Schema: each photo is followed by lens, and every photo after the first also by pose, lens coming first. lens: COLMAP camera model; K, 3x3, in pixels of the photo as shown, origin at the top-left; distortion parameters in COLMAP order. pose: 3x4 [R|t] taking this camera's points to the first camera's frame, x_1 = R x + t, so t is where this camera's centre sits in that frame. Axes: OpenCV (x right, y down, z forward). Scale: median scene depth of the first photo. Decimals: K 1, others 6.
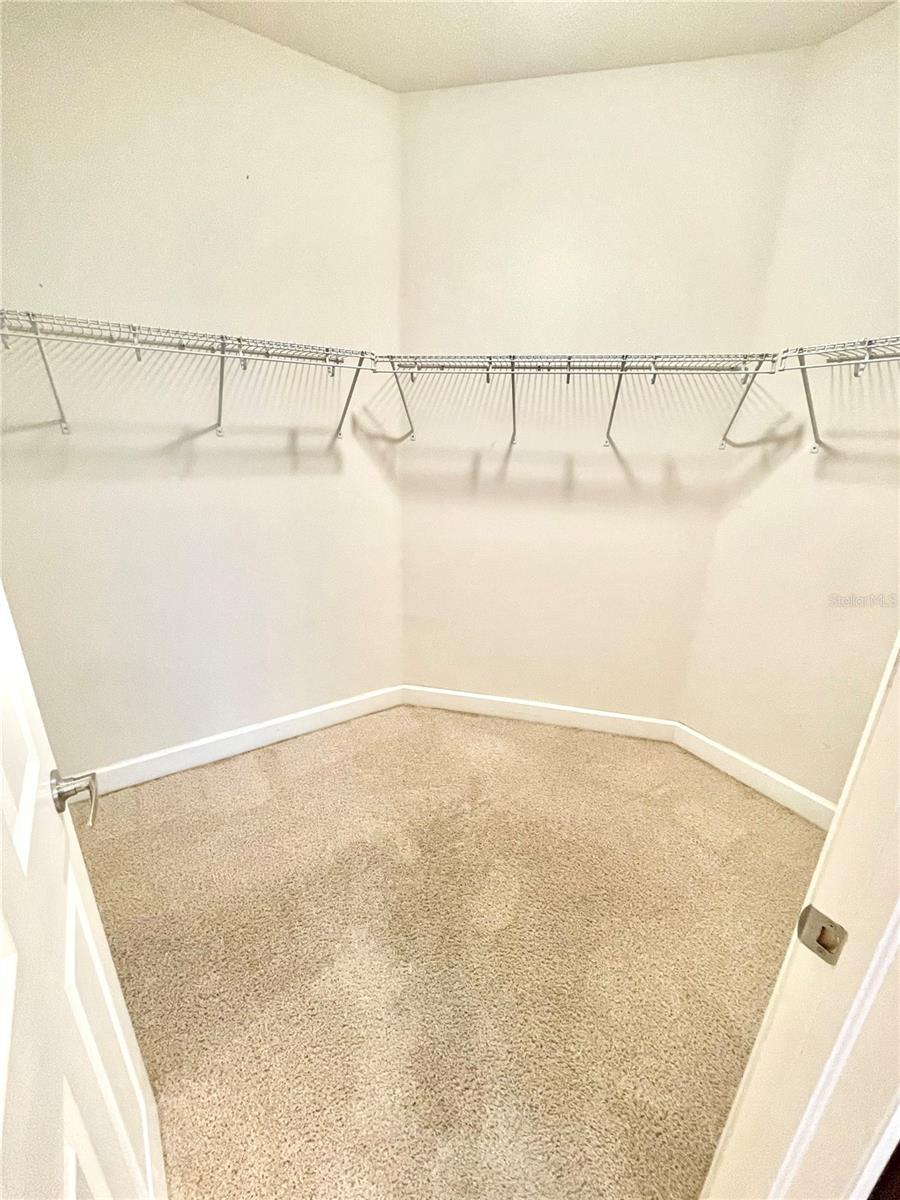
lens RADIAL K [[482.1, 0, 454.2], [0, 482.1, 597.8], [0, 0, 1]] dist [-0.003758, 0.000478]
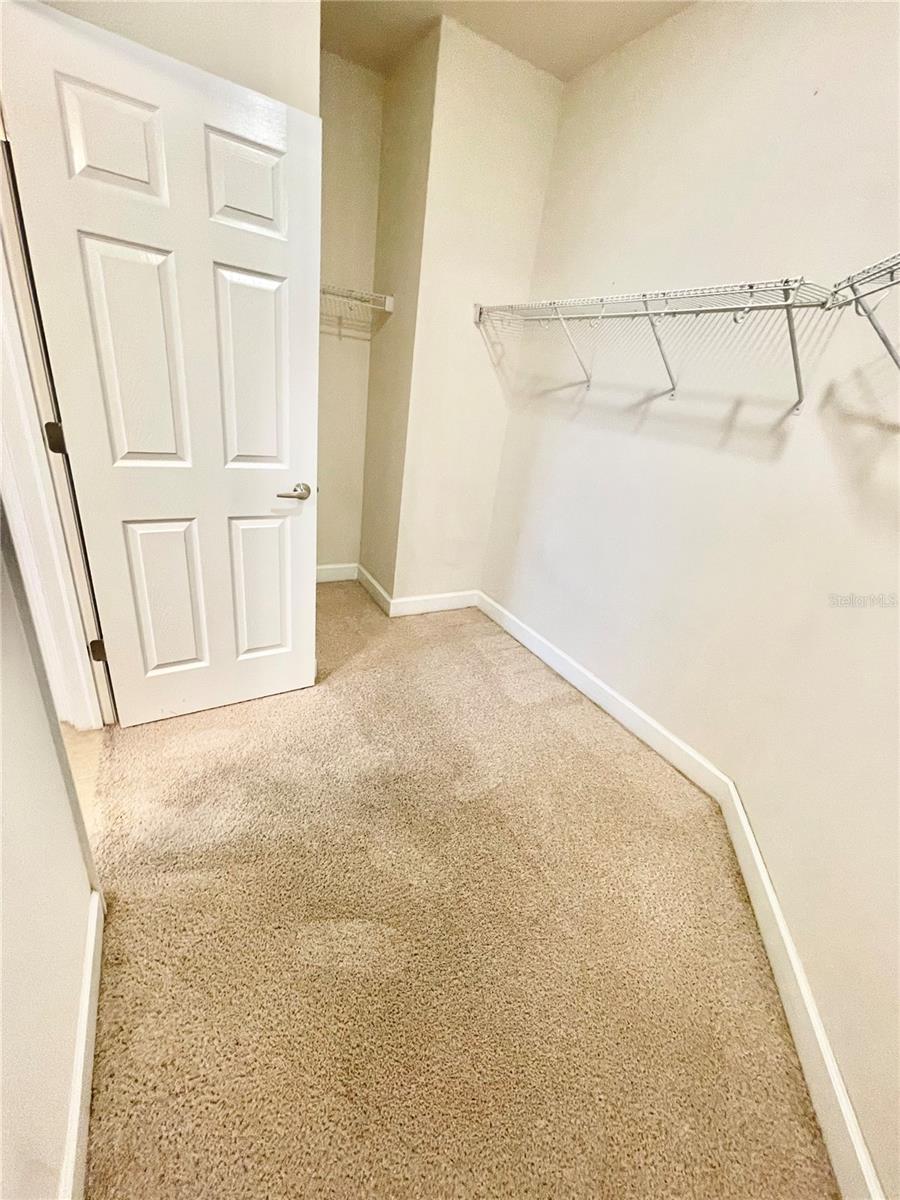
lens RADIAL K [[486.2, 0, 450.0], [0, 486.2, 600.0], [0, 0, 1]] dist [-0.000948, 0.000135]
pose [[-0.067343, 0.390688, -0.918057, 0.588835], [-0.423583, 0.821910, 0.380843, -0.164328], [0.903351, 0.414520, 0.110139, 0.578892]]
